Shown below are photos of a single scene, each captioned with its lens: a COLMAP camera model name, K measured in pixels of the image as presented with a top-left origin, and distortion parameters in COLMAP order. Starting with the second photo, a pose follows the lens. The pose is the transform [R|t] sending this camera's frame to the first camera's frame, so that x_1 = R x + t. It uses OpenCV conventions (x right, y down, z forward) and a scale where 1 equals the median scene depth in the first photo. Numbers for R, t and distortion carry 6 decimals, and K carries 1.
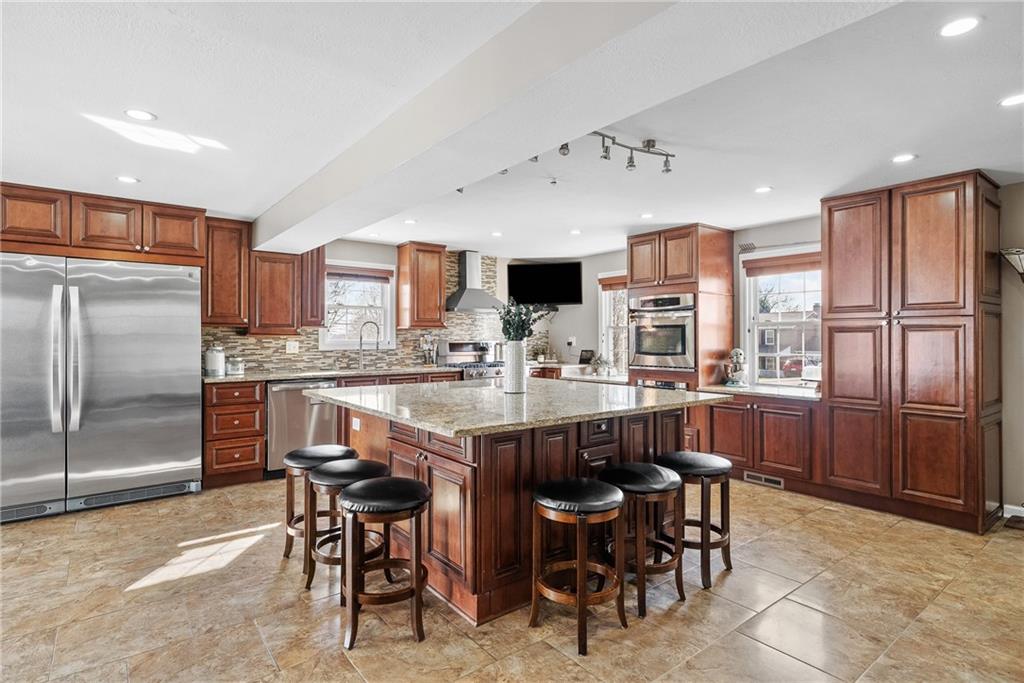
lens RADIAL K [[522.6, 0, 522.6], [0, 522.6, 337.5], [0, 0, 1]] dist [0.001020, -0.001645]
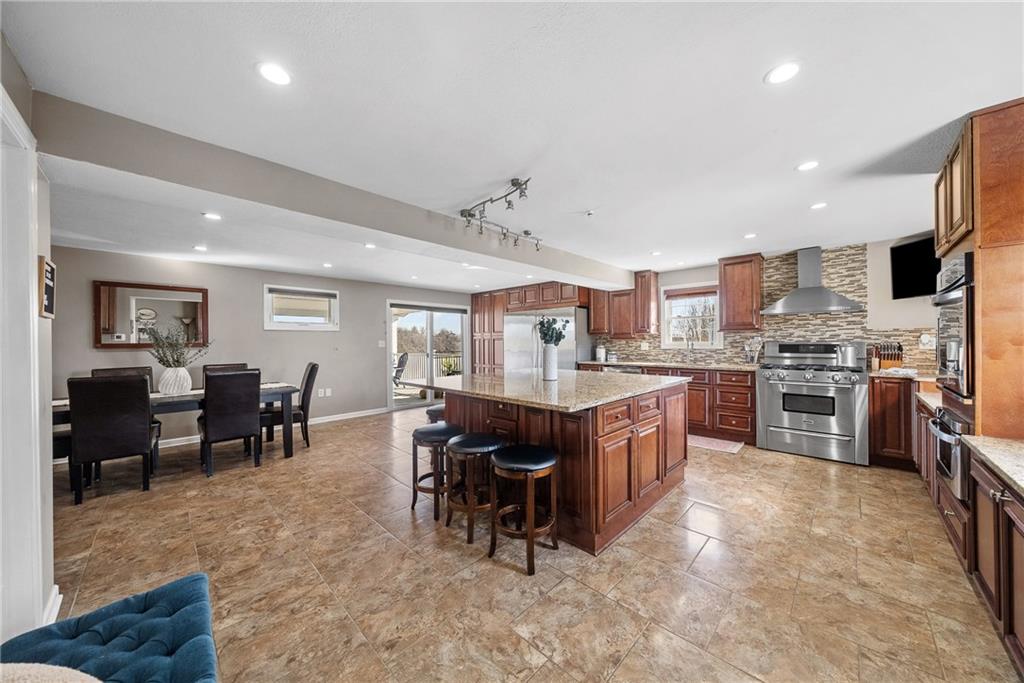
lens RADIAL K [[354.2, 0, 524.3], [0, 354.2, 343.7], [0, 0, 1]] dist [-0.005301, 0.000136]
pose [[0.142357, 0.007814, -0.989784, 0.568668], [0.008853, 0.999919, 0.009168, -0.002578], [0.989776, -0.010068, 0.142277, 0.481041]]
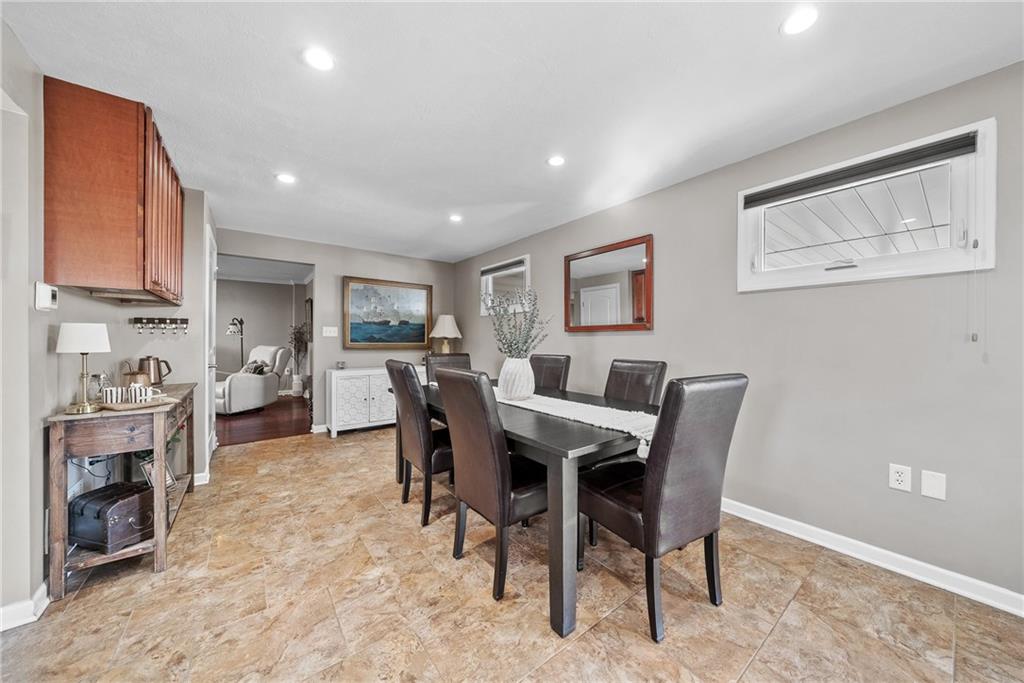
lens RADIAL K [[354.2, 0, 519.3], [0, 354.2, 337.6], [0, 0, 1]] dist [-0.005301, 0.000136]
pose [[-0.999961, -0.000282, 0.008828, -0.195502], [-0.000342, 0.999977, -0.006827, 0.020634], [-0.008826, -0.006829, -0.999938, 0.360997]]
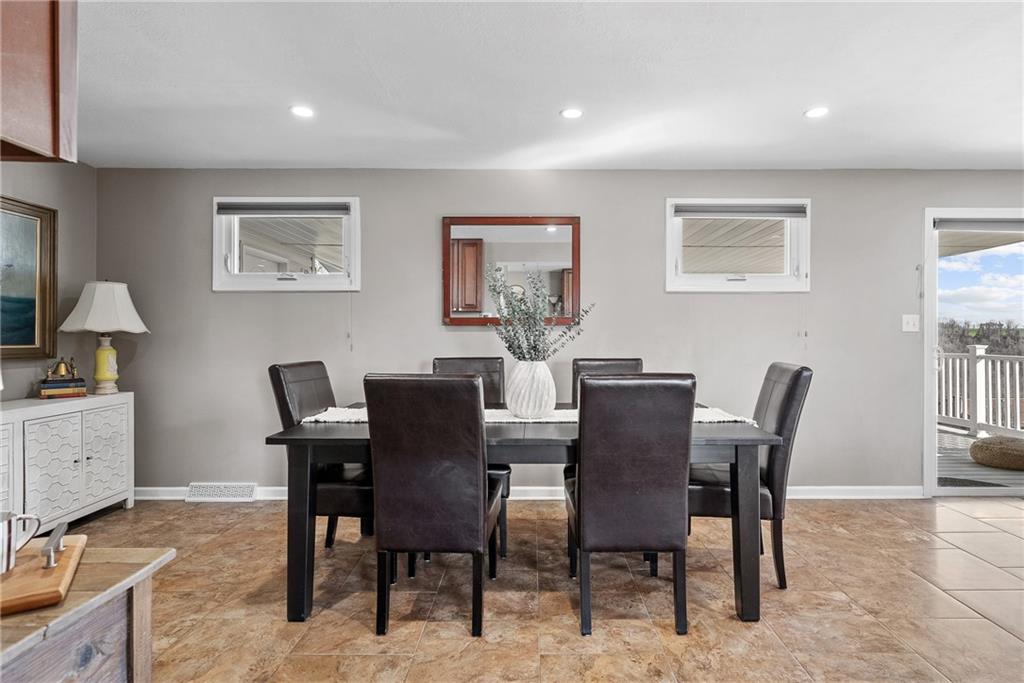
lens RADIAL K [[530.1, 0, 530.9], [0, 530.1, 335.0], [0, 0, 1]] dist [0.005333, 0.000888]
pose [[-0.616874, 0.000239, -0.787062, 0.193672], [0.002784, 0.999994, -0.001878, 0.020183], [0.787057, -0.003350, -0.616871, 0.218541]]
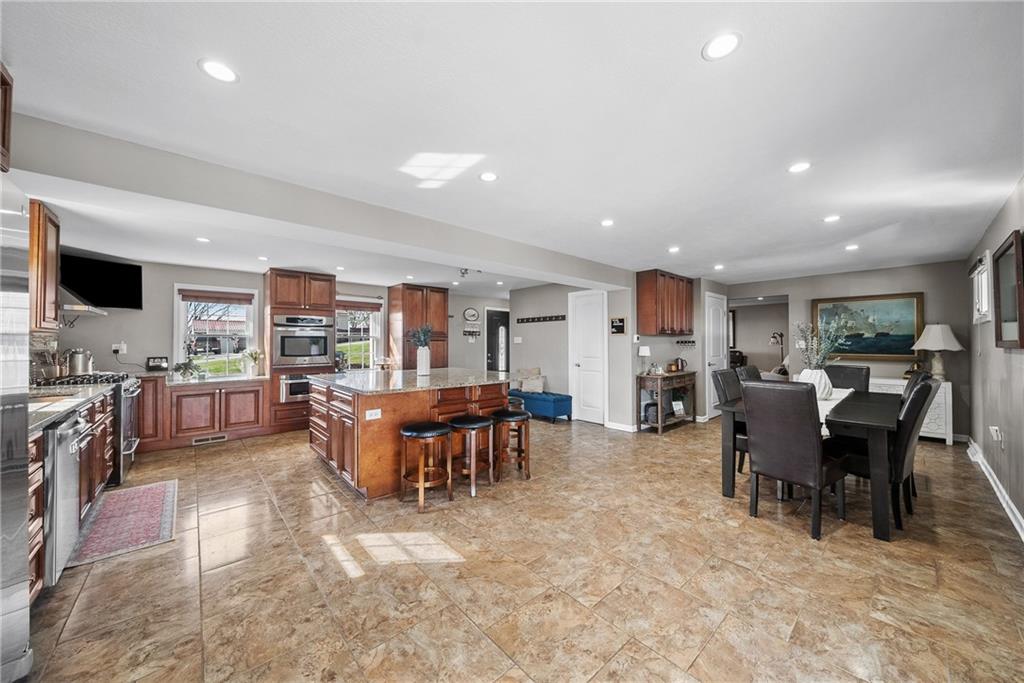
lens RADIAL K [[354.2, 0, 514.6], [0, 354.2, 338.8], [0, 0, 1]] dist [-0.005301, 0.000136]
pose [[-0.047316, 0.014447, 0.998775, -0.758540], [0.001329, 0.999895, -0.014400, -0.000784], [-0.998879, 0.000646, -0.047330, 0.453734]]
